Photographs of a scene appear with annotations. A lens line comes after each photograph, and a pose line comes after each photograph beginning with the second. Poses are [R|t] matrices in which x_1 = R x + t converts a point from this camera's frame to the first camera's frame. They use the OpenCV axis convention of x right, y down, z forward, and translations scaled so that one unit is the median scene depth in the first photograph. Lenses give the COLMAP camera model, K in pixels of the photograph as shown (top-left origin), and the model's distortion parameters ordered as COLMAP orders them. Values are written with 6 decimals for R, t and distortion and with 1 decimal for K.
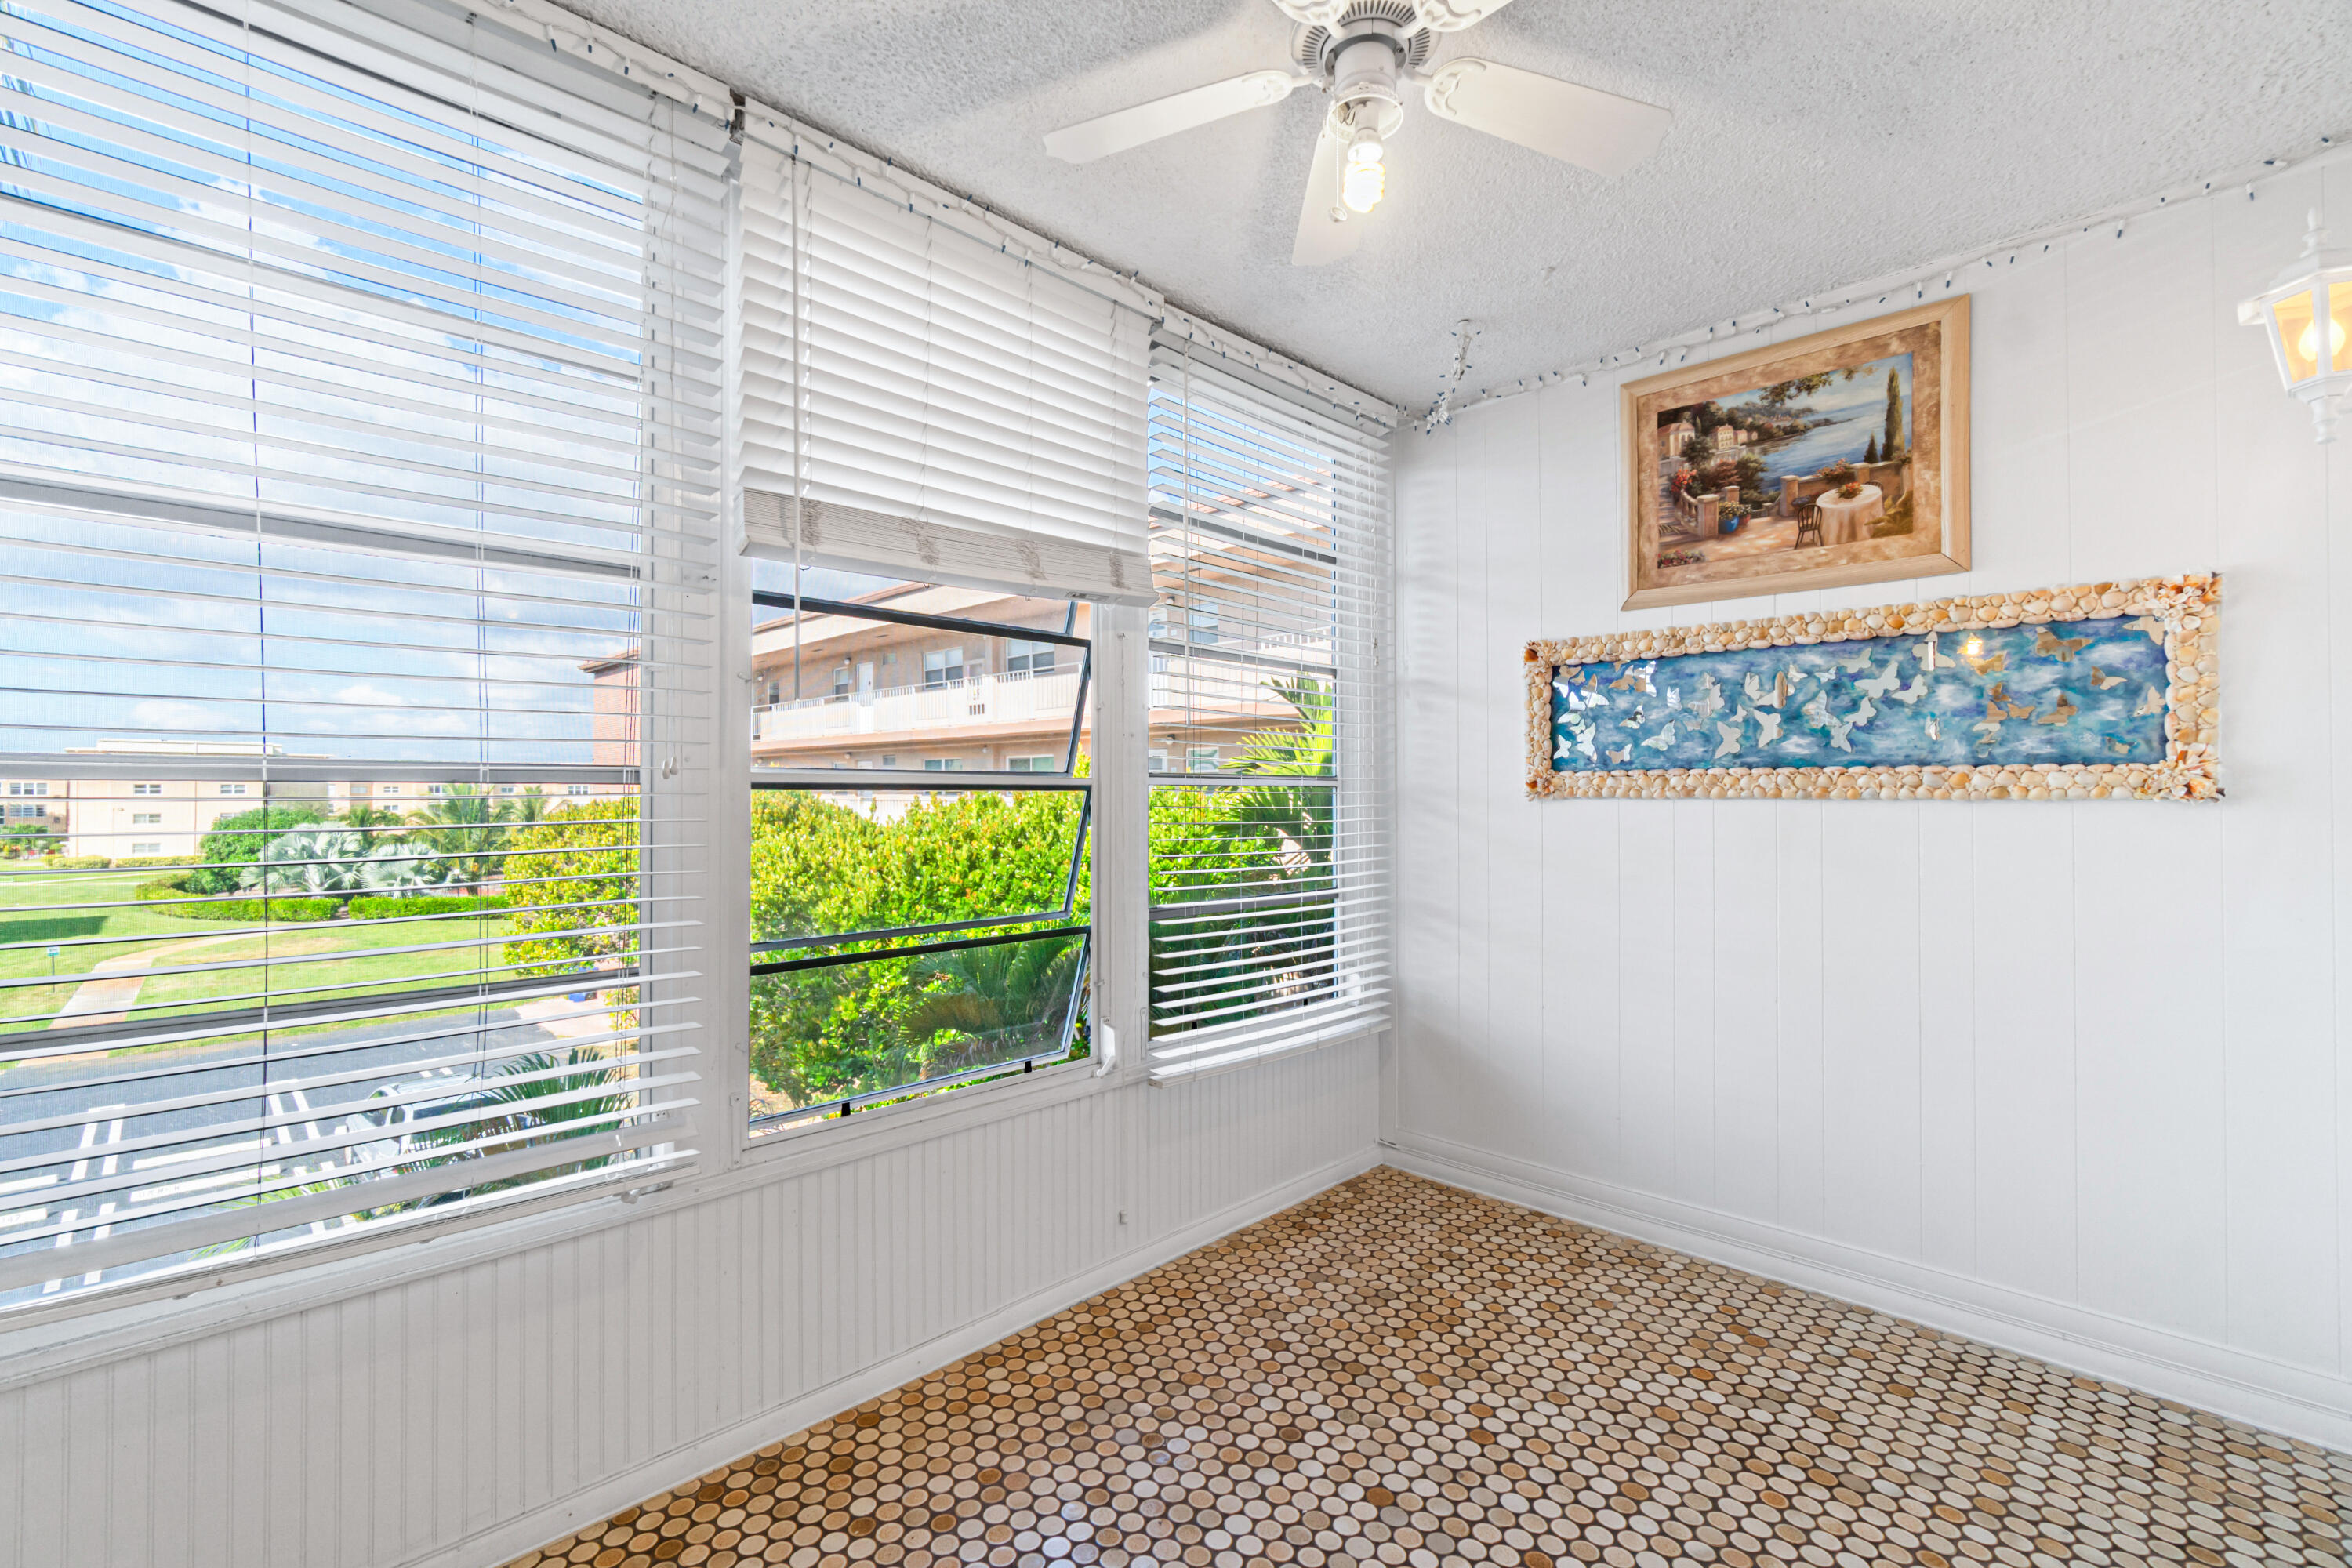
lens RADIAL K [[1032.4, 0, 1184.0], [0, 1032.4, 802.0], [0, 0, 1]] dist [-0.006571, 0.000436]
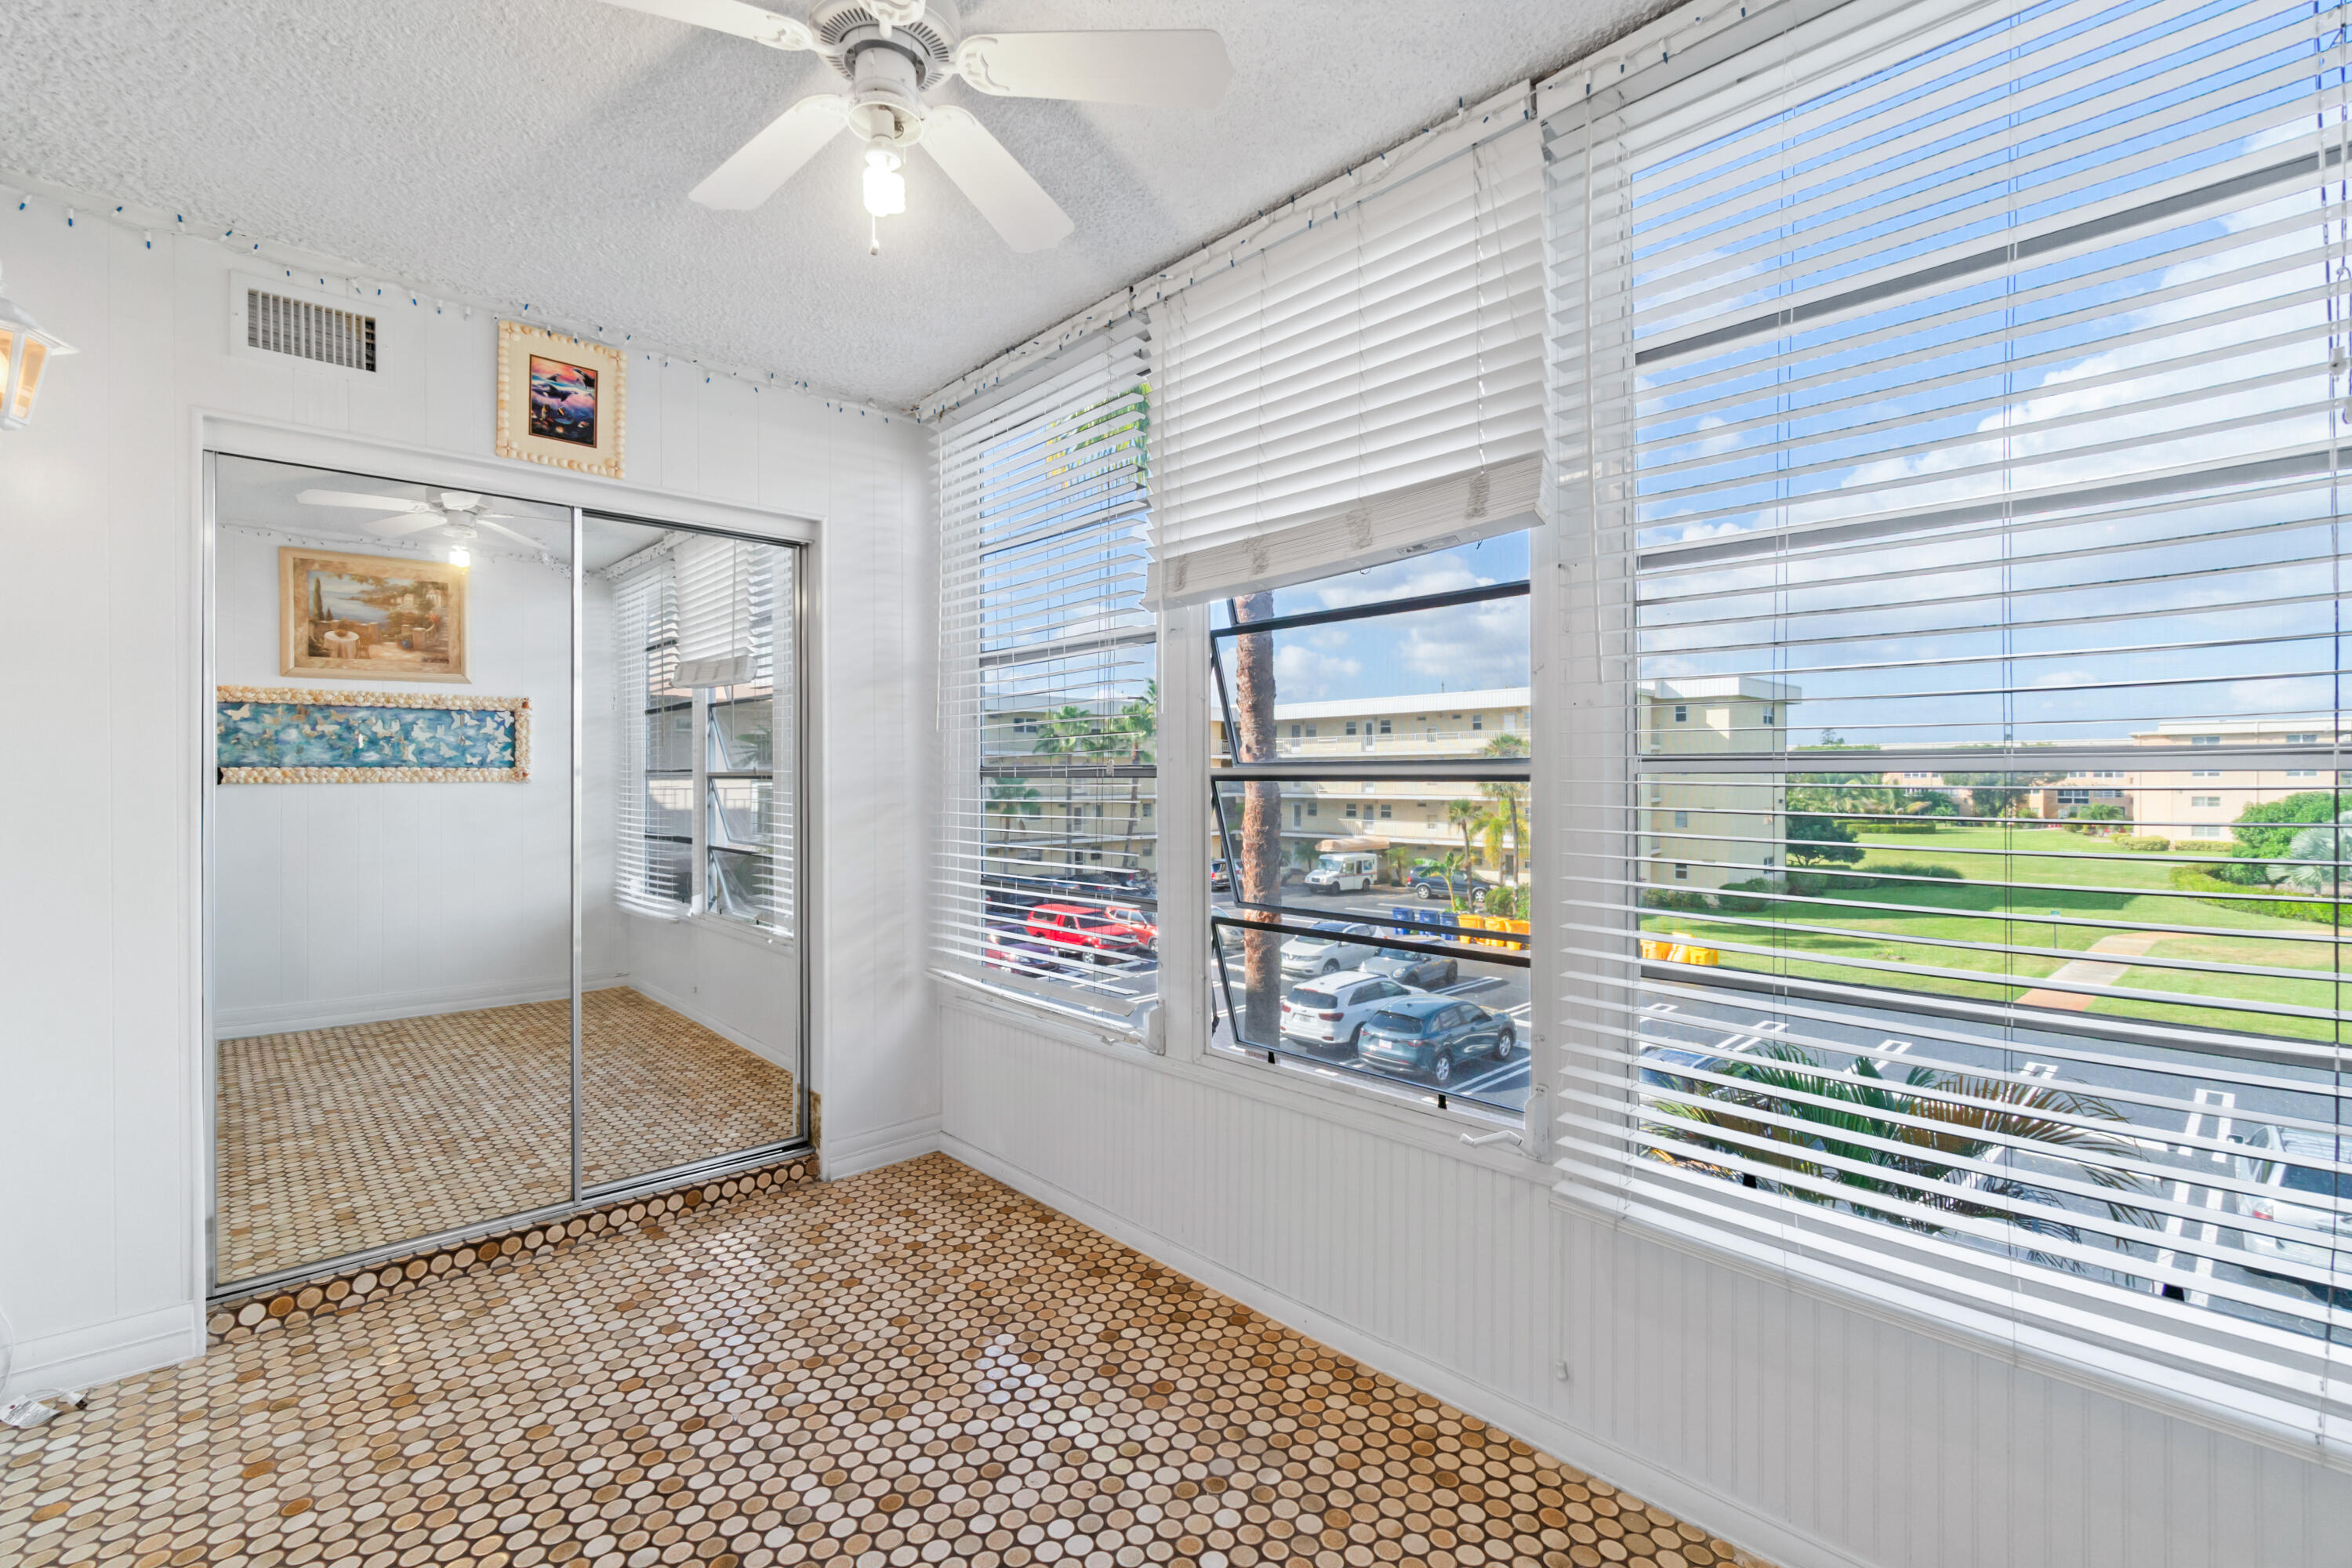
lens RADIAL K [[1032.4, 0, 1184.0], [0, 1032.4, 802.0], [0, 0, 1]] dist [-0.006571, 0.000436]
pose [[-0.029723, 0.026115, -0.999217, 0.776157], [-0.011581, 0.999583, 0.026469, -0.017074], [0.999491, 0.012359, -0.029409, 0.876077]]
